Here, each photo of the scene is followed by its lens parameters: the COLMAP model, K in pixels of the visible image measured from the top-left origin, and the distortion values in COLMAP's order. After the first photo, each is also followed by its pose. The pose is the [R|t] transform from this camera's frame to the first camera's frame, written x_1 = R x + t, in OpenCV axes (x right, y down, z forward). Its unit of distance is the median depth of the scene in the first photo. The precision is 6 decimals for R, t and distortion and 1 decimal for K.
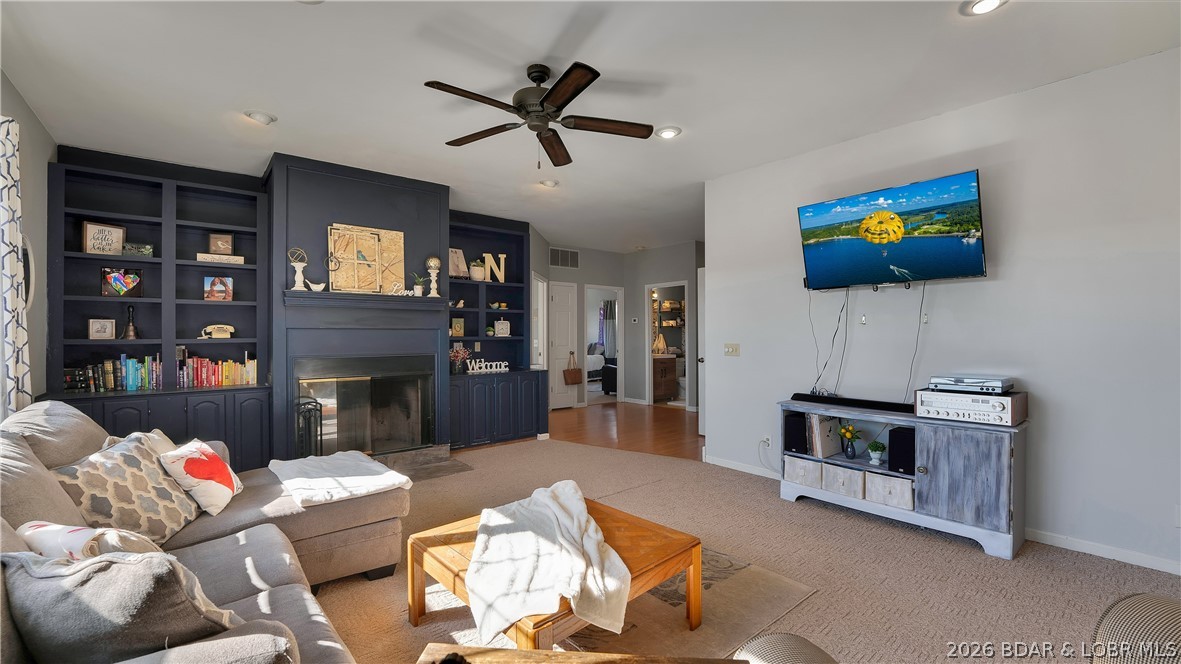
lens RADIAL K [[484.7, 0, 589.5], [0, 484.7, 335.5], [0, 0, 1]] dist [-0.029354, -0.000345]
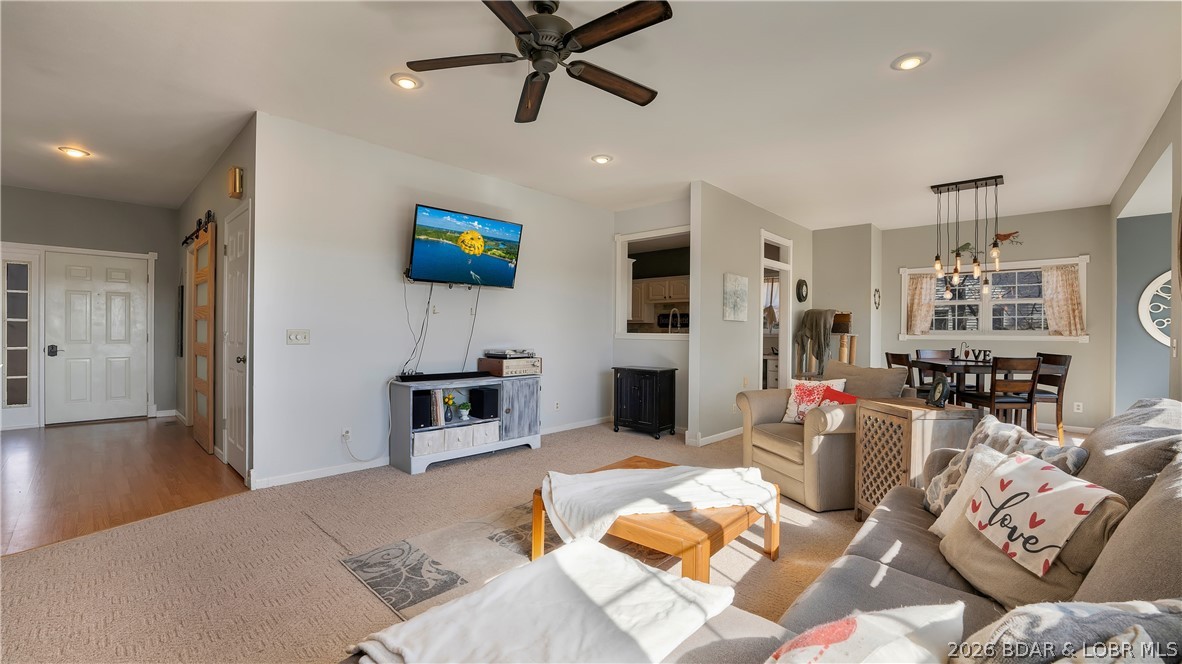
lens RADIAL K [[485.1, 0, 588.0], [0, 485.1, 323.0], [0, 0, 1]] dist [-0.029354, -0.000345]
pose [[-0.134113, 0.008700, 0.990928, -0.804043], [-0.015207, 0.999826, -0.010836, 0.011440], [-0.990849, -0.016522, -0.133958, 0.874060]]
